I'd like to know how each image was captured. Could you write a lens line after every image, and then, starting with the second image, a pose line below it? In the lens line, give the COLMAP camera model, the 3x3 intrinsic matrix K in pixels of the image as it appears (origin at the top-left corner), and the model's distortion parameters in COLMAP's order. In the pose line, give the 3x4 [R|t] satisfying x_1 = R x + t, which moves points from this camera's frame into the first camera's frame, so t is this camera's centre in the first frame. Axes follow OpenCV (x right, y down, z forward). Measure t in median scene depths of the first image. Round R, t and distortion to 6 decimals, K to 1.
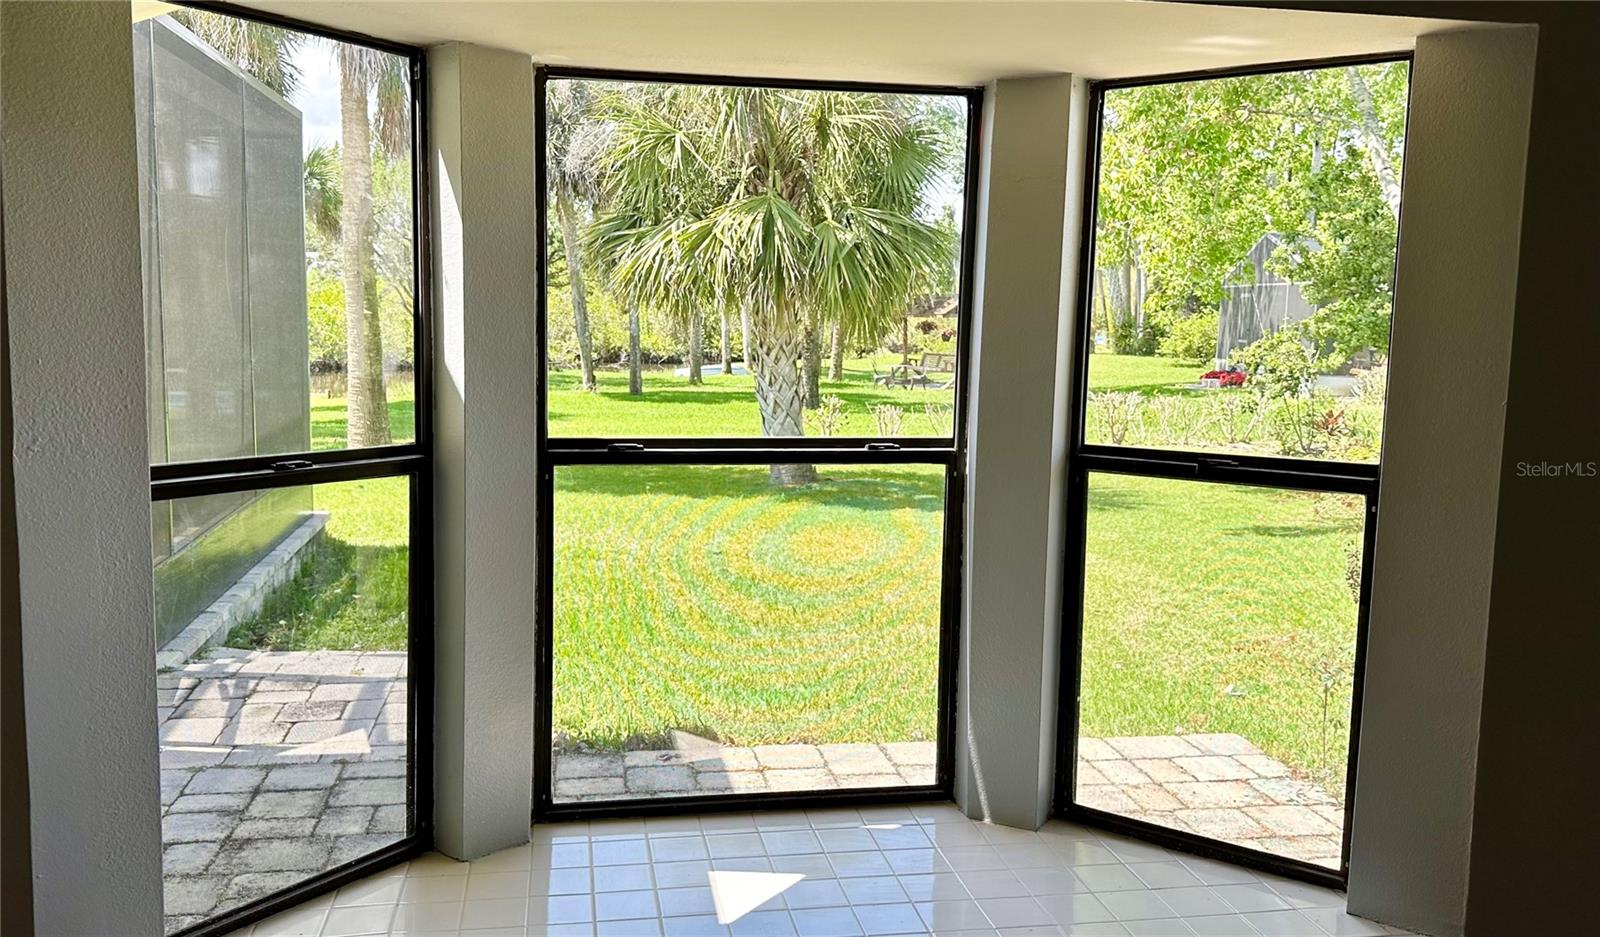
lens RADIAL K [[1278.8, 0, 800.0], [0, 1278.8, 468.5], [0, 0, 1]] dist [0.003127, 0.000951]
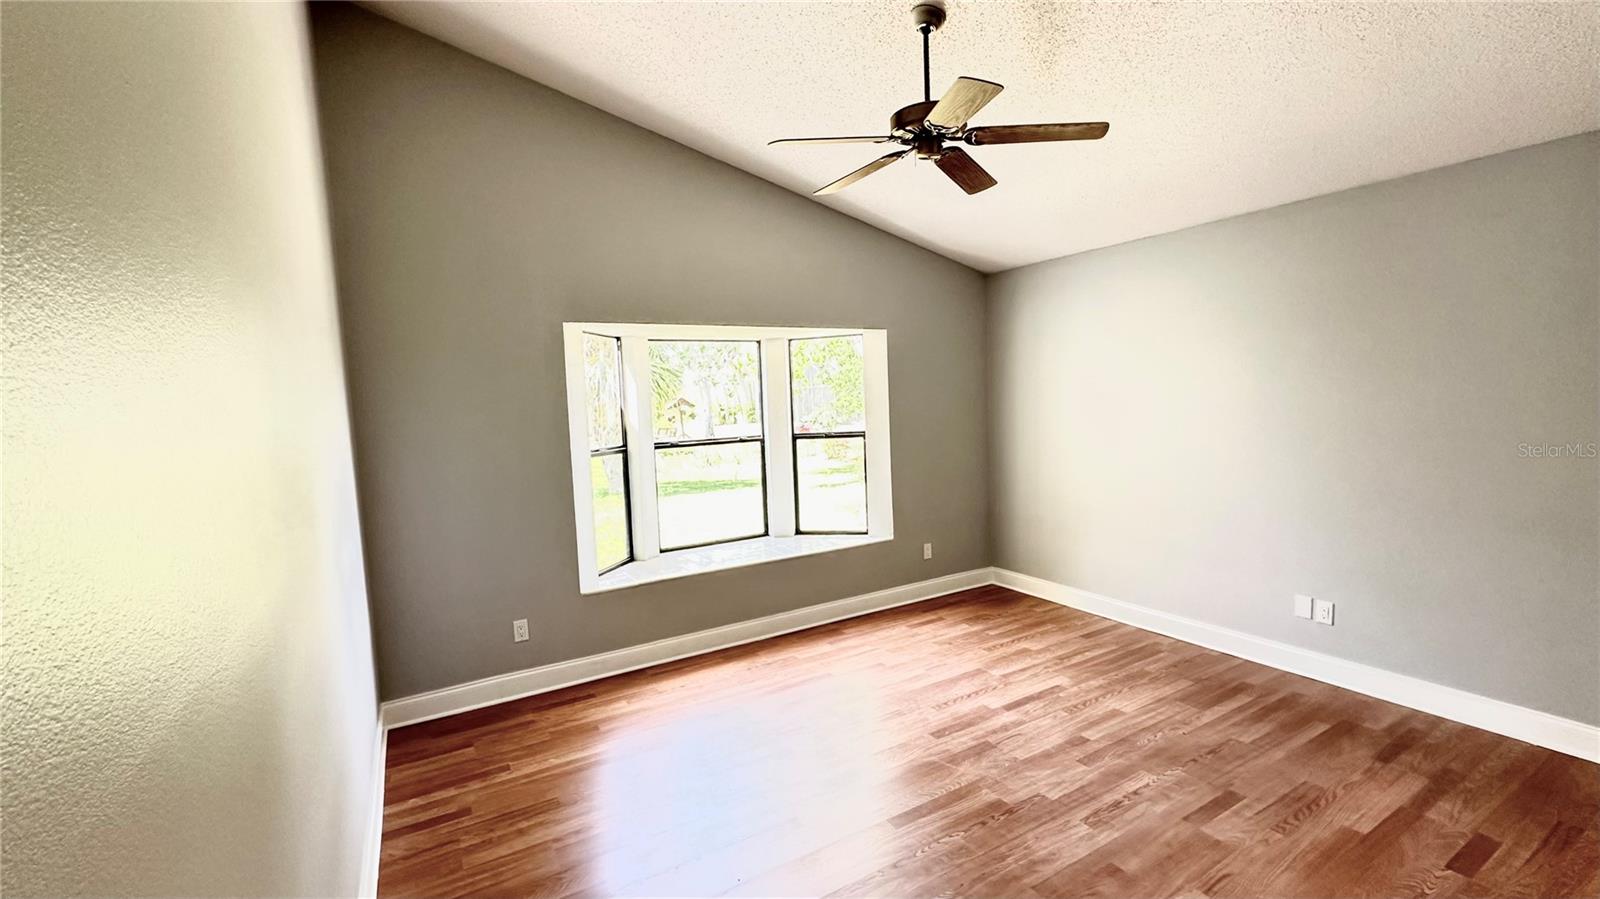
lens RADIAL K [[641.5, 0, 800.0], [0, 641.5, 449.5], [0, 0, 1]] dist [0.000299, 0.000023]
pose [[0.944408, -0.076936, 0.319646, -0.068634], [0.094158, 0.994803, -0.038753, 0.018663], [-0.315003, 0.066696, 0.946744, -0.147117]]
